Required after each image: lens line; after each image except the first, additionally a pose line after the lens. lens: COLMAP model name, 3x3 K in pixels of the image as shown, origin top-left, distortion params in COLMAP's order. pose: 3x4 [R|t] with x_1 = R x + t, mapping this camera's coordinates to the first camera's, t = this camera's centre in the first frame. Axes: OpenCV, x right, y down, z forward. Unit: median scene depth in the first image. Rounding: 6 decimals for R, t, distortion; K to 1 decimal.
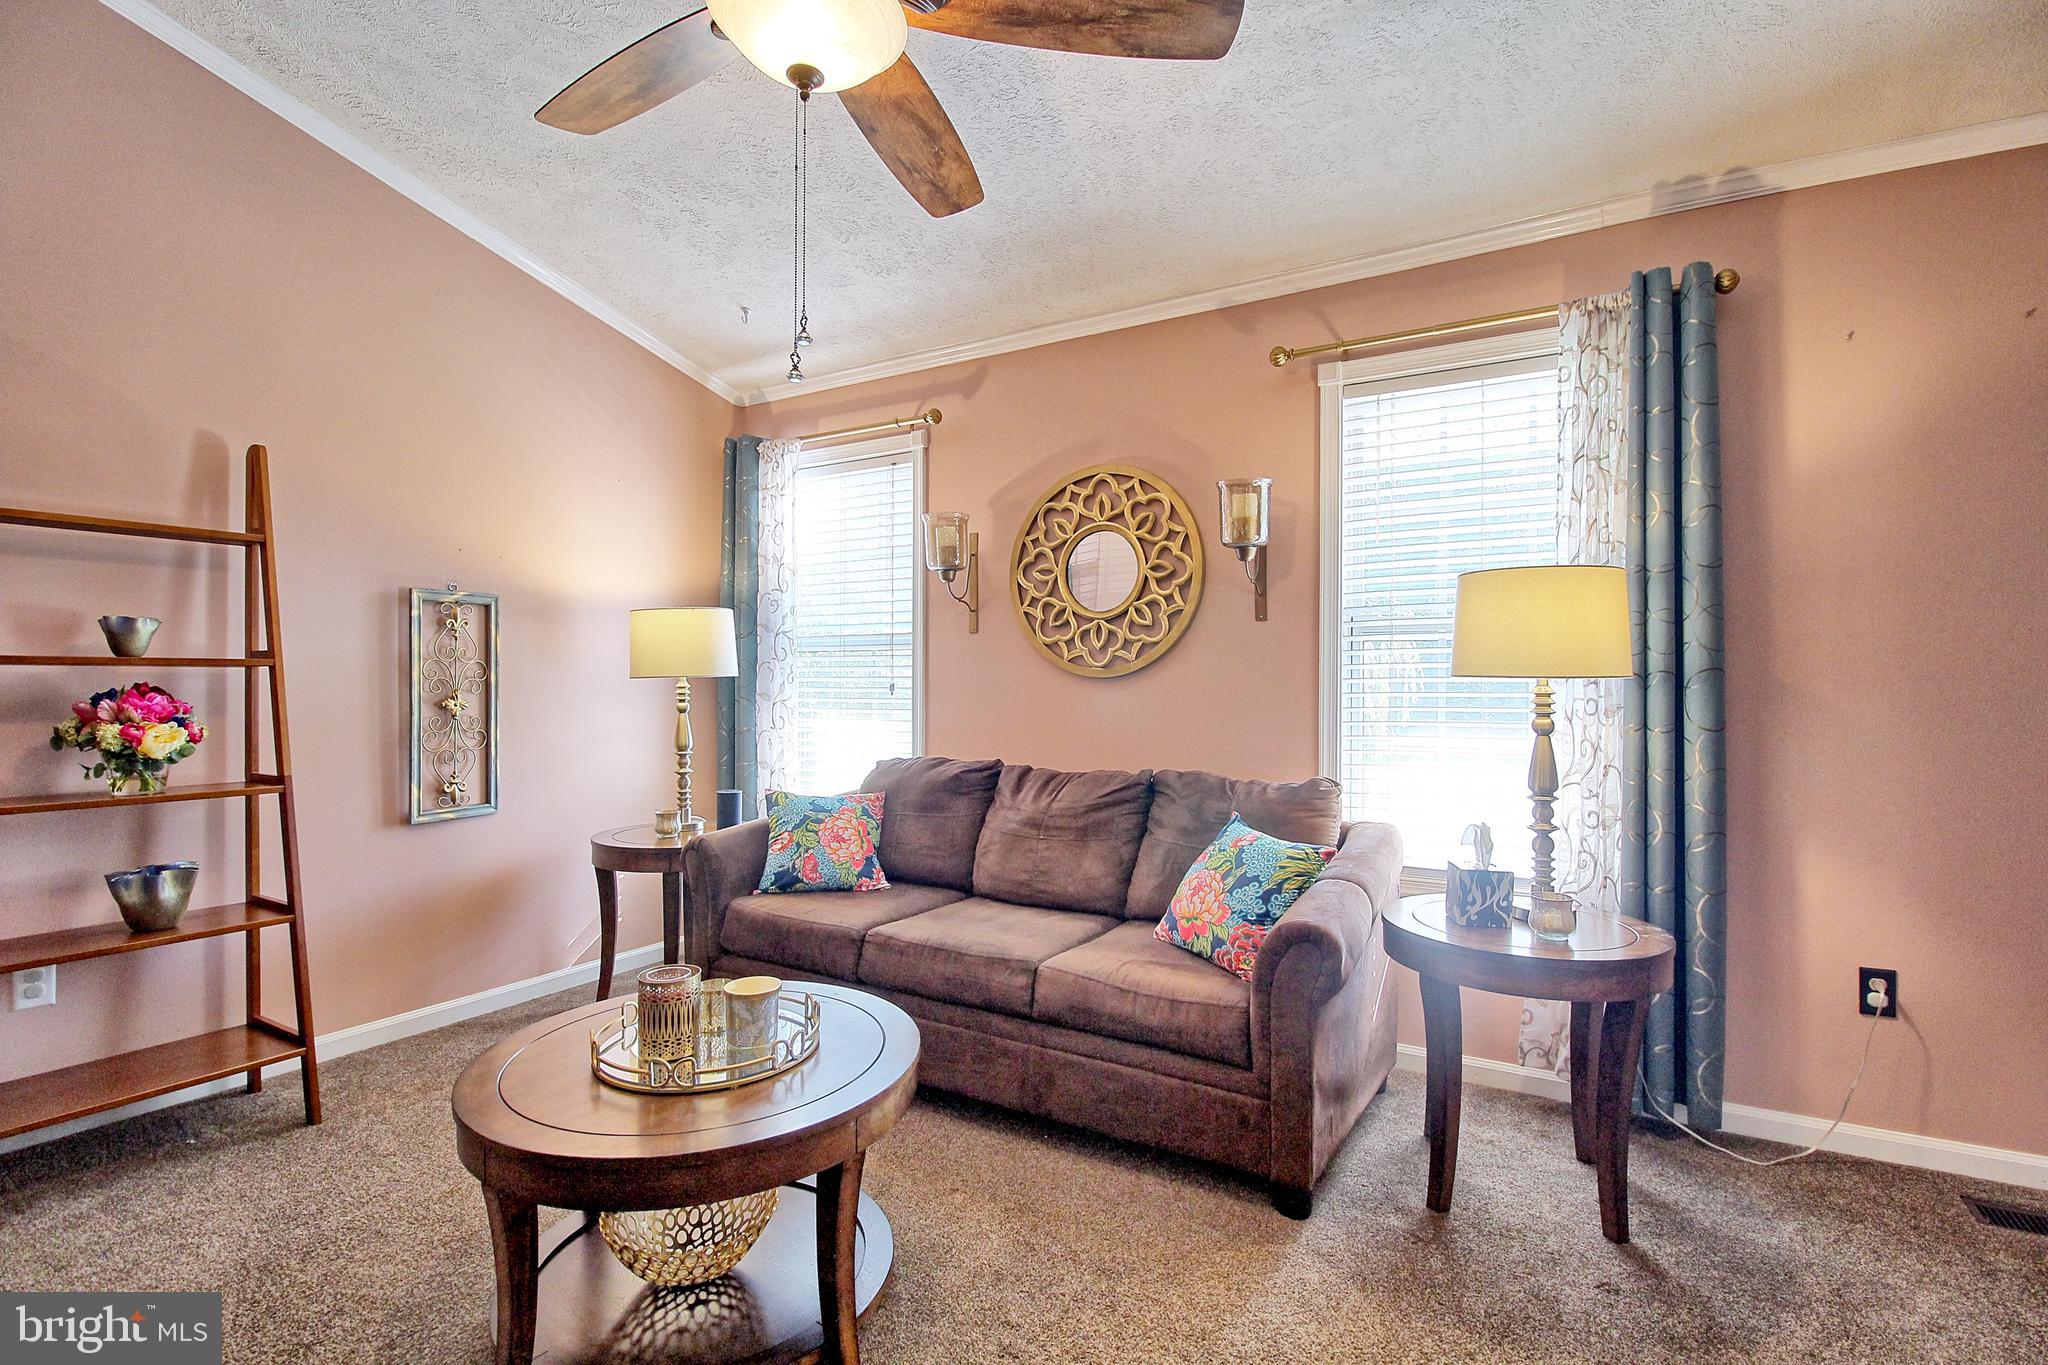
lens RADIAL K [[958.5, 0, 1015.0], [0, 958.5, 673.7], [0, 0, 1]] dist [-0.005148, -0.010679]
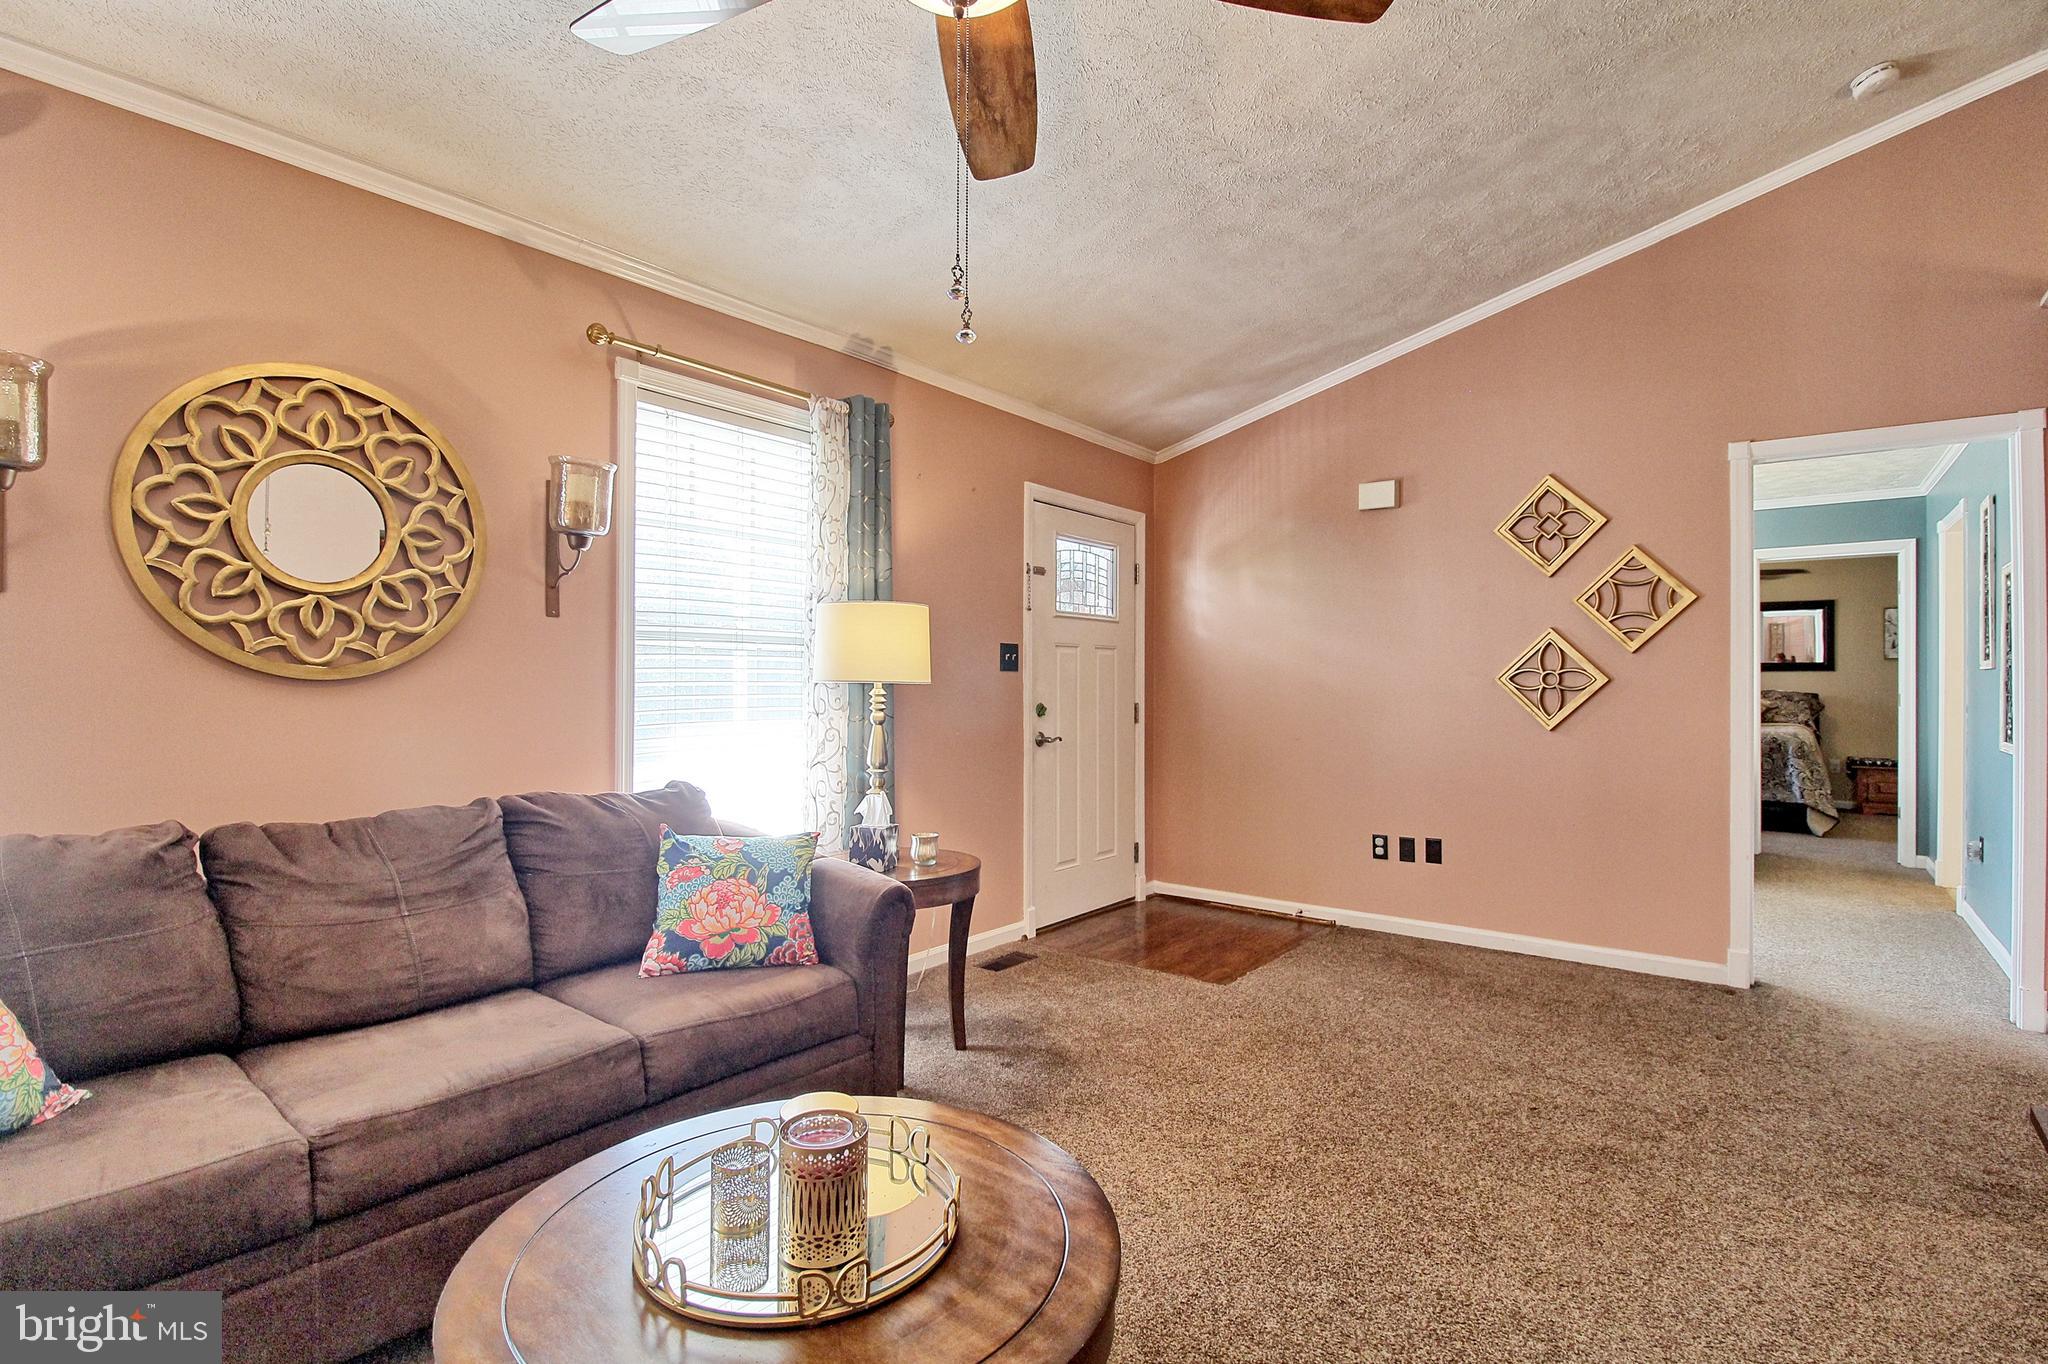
lens RADIAL K [[958.5, 0, 1030.6], [0, 958.5, 683.5], [0, 0, 1]] dist [-0.005148, -0.010679]
pose [[0.113928, -0.000092, 0.993489, -0.565943], [-0.009267, 0.999956, 0.001156, 0.001595], [-0.993446, -0.009338, 0.113922, 0.453013]]
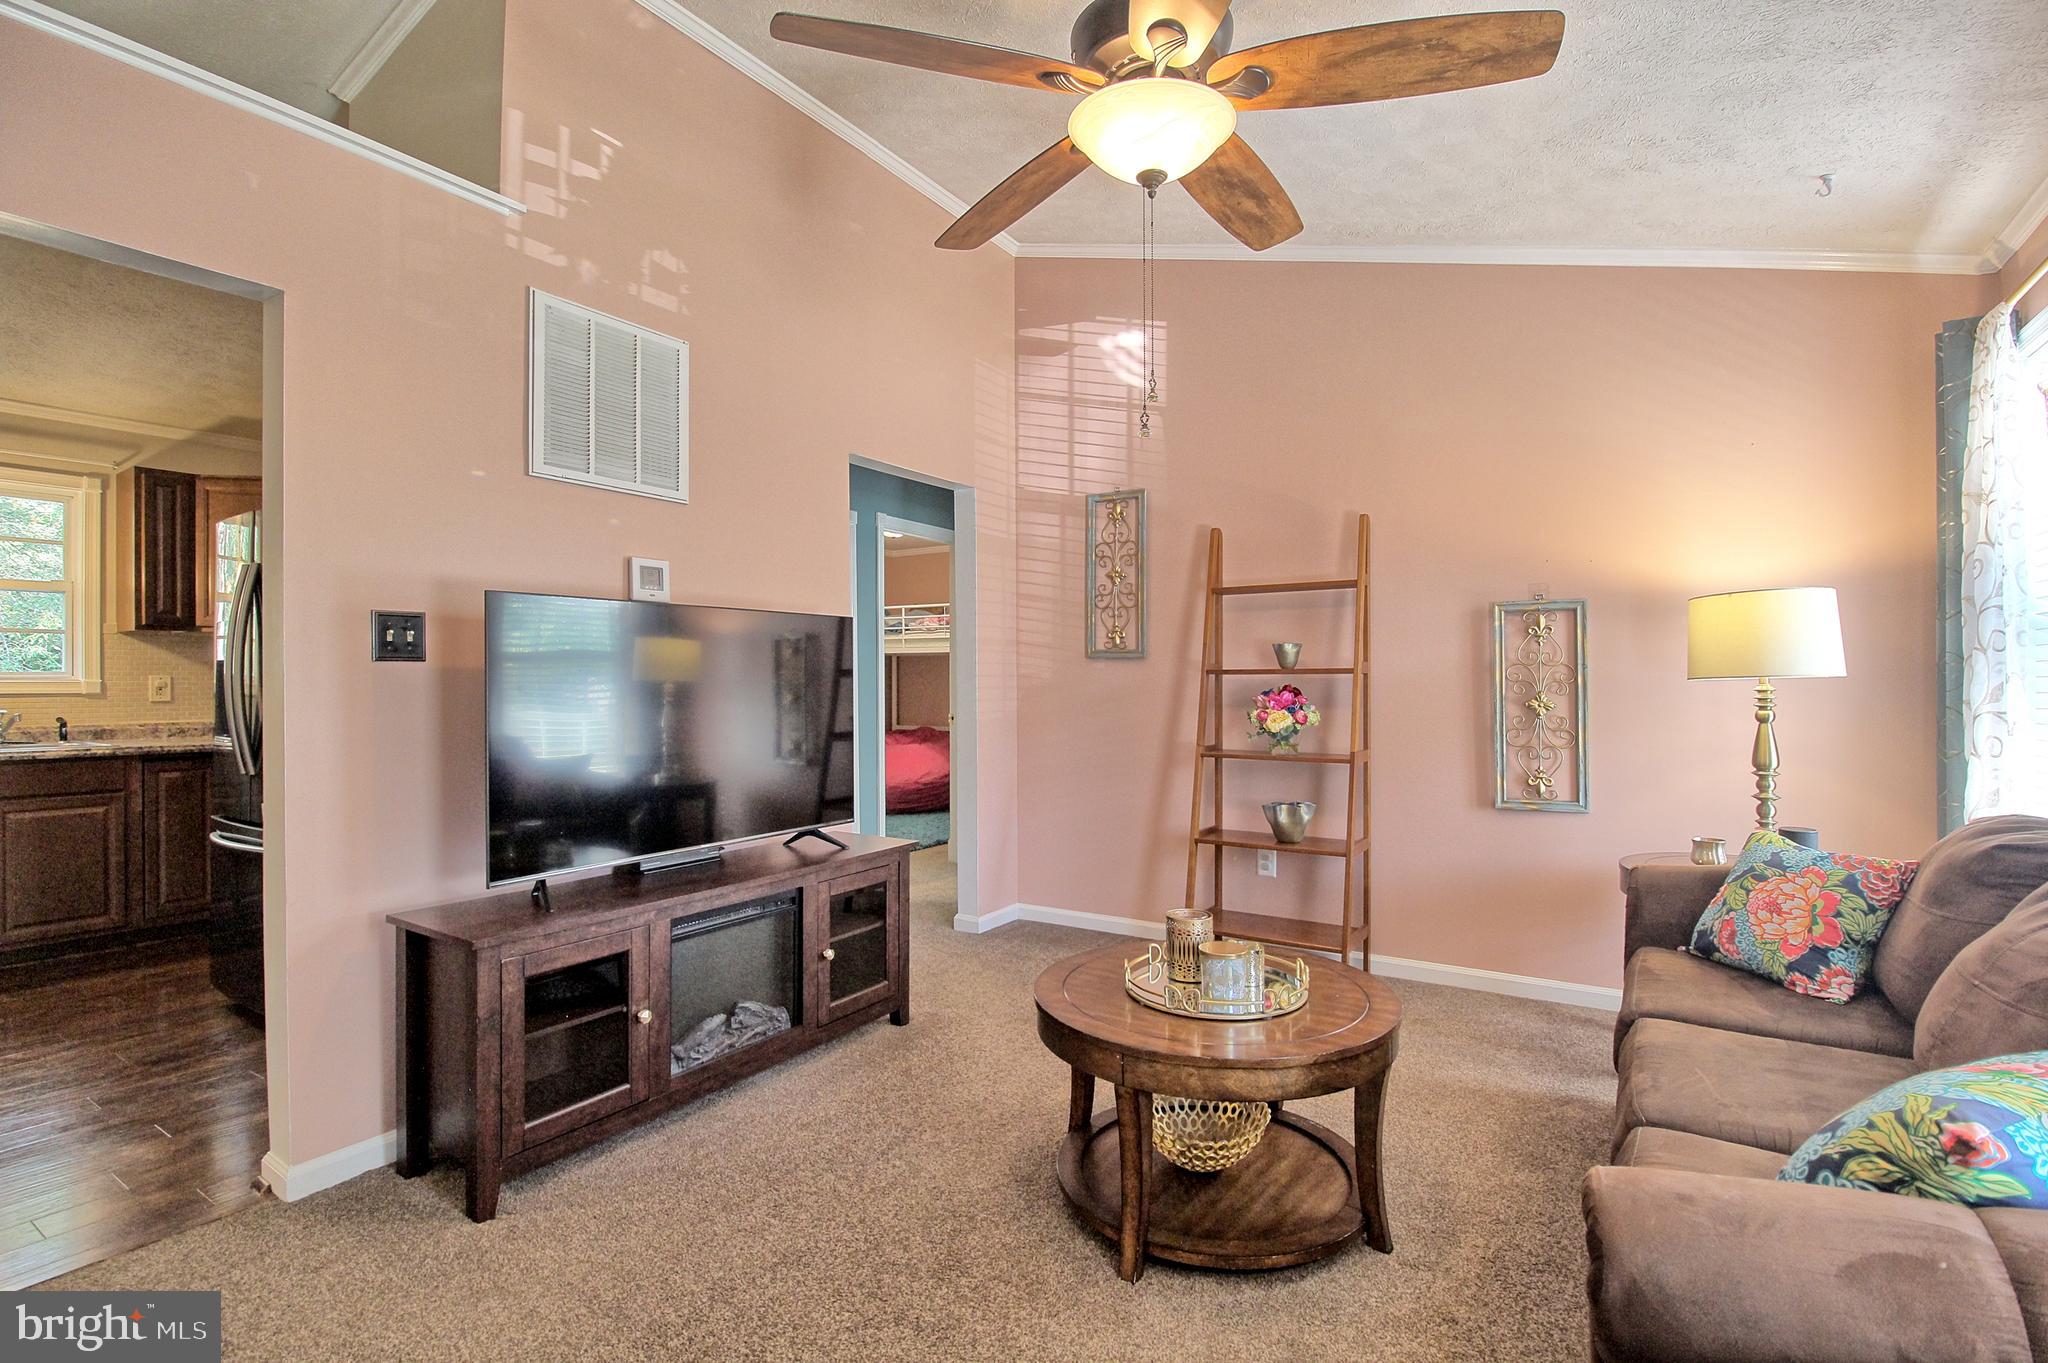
lens RADIAL K [[958.5, 0, 1035.2], [0, 958.5, 681.7], [0, 0, 1]] dist [-0.005148, -0.010679]
pose [[-0.008307, -0.001224, -0.999965, 0.519533], [0.008598, 0.999962, -0.001295, 0.002322], [0.999929, -0.008608, -0.008296, 0.460502]]
